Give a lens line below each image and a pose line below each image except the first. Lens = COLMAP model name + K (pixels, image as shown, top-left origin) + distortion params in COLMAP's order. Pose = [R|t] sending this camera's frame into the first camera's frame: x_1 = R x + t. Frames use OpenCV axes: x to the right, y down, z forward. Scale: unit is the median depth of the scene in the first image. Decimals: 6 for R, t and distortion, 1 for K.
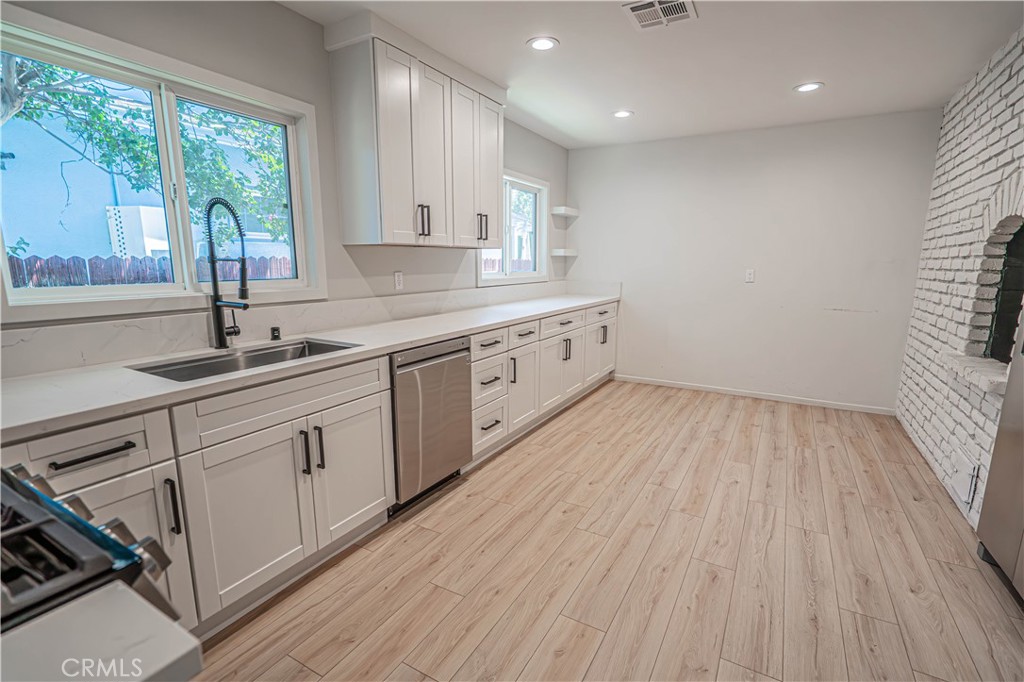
lens RADIAL K [[465.5, 0, 517.3], [0, 465.5, 347.3], [0, 0, 1]] dist [-0.000879, 0.000521]
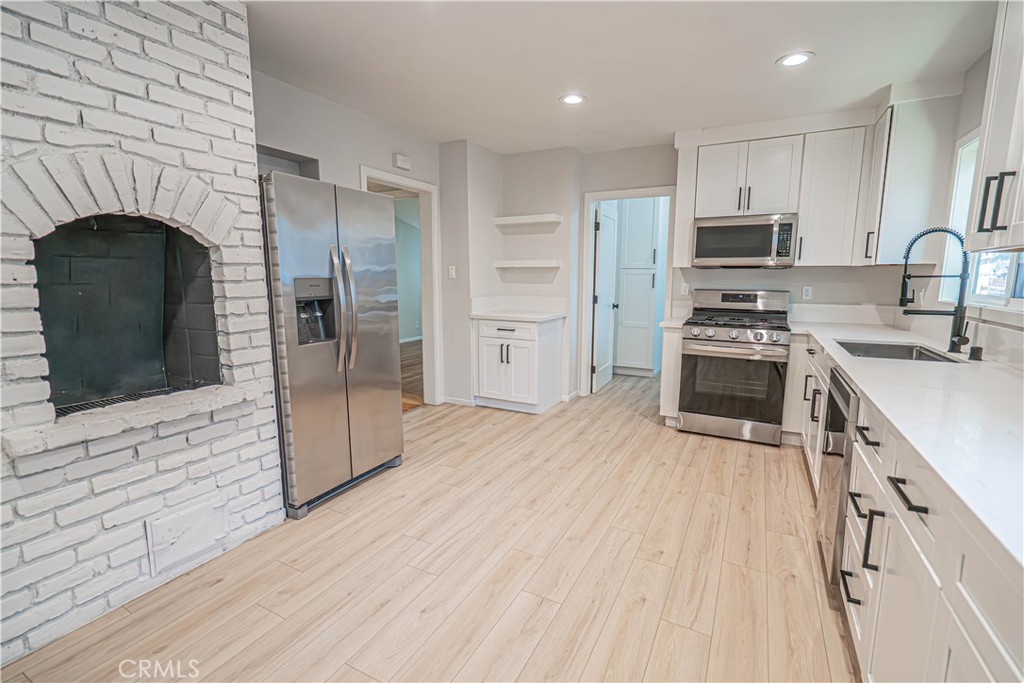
lens RADIAL K [[465.5, 0, 517.3], [0, 465.5, 347.8], [0, 0, 1]] dist [-0.000879, 0.000521]
pose [[-0.998993, -0.001230, -0.044842, 0.437366], [-0.016012, 0.943554, 0.330833, -0.325660], [0.041904, 0.331218, -0.942623, 1.770548]]
